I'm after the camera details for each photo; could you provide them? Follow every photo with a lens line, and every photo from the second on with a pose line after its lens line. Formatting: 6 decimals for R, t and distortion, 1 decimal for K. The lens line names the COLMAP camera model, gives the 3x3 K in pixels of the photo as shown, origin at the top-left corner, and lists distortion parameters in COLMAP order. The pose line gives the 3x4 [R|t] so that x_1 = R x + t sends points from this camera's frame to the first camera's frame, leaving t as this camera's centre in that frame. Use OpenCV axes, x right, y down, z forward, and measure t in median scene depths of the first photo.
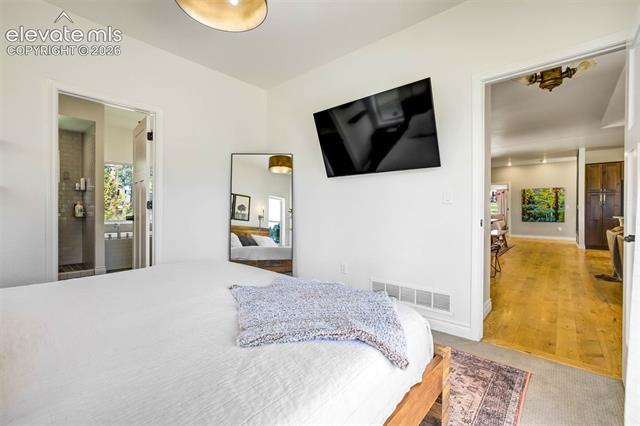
lens RADIAL K [[277.0, 0, 321.0], [0, 277.0, 211.7], [0, 0, 1]] dist [-0.030882, 0.012778]
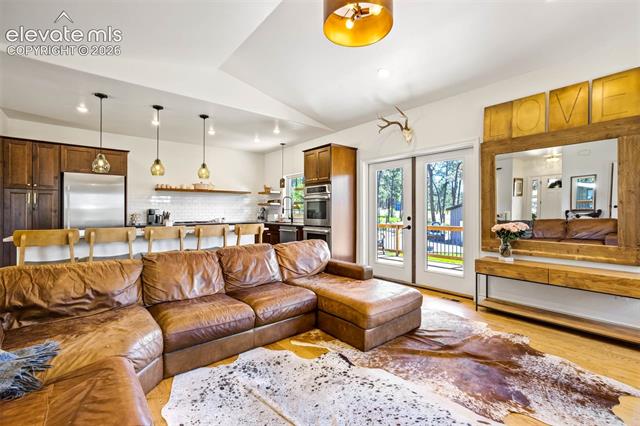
lens RADIAL K [[277.0, 0, 319.1], [0, 277.0, 215.5], [0, 0, 1]] dist [-0.030882, 0.012778]
pose [[0.154710, -0.018910, 0.987779, 0.392616], [0.006020, 0.999816, 0.018197, -0.013934], [-0.987942, 0.003131, 0.154795, 0.200758]]
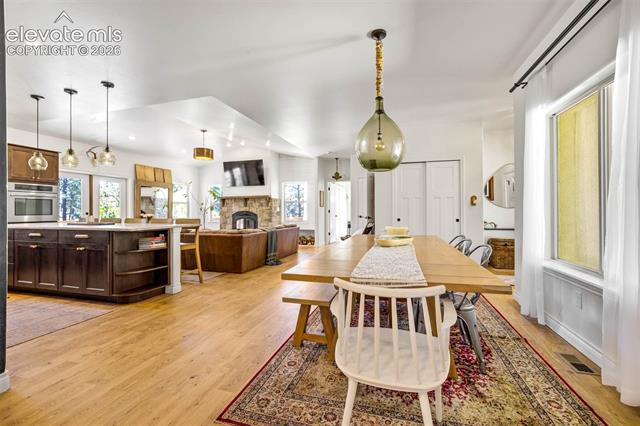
lens RADIAL K [[277.0, 0, 321.0], [0, 277.0, 210.5], [0, 0, 1]] dist [-0.030882, 0.012778]
pose [[-0.908778, -0.002619, -0.417271, 0.613163], [-0.003020, 0.999995, 0.000300, -0.009944], [0.417268, 0.001532, -0.908782, 1.005453]]
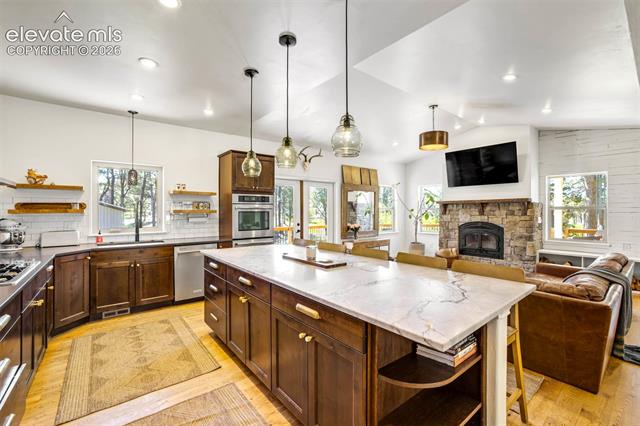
lens RADIAL K [[277.0, 0, 320.9], [0, 277.0, 211.9], [0, 0, 1]] dist [-0.030882, 0.012778]
pose [[-0.984446, -0.003925, 0.175644, 0.705307], [-0.002007, 0.999936, 0.011098, -0.035489], [-0.175676, 0.010573, -0.984391, 0.733194]]
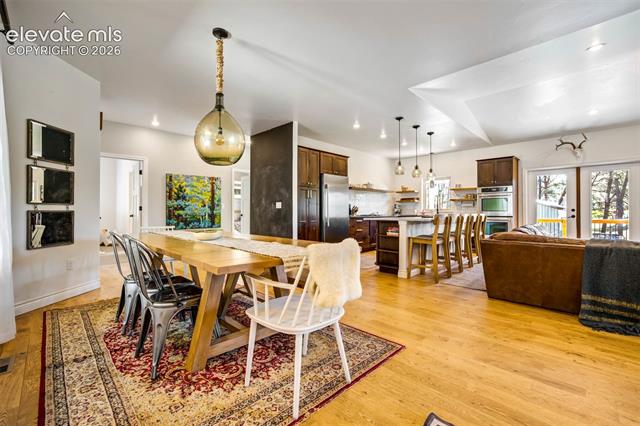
lens RADIAL K [[277.0, 0, 321.2], [0, 277.0, 210.9], [0, 0, 1]] dist [-0.030882, 0.012778]
pose [[0.061036, 0.000303, 0.998136, 0.192081], [0.006869, 0.999976, -0.000724, -0.001581], [-0.998112, 0.006901, 0.061032, 0.676077]]
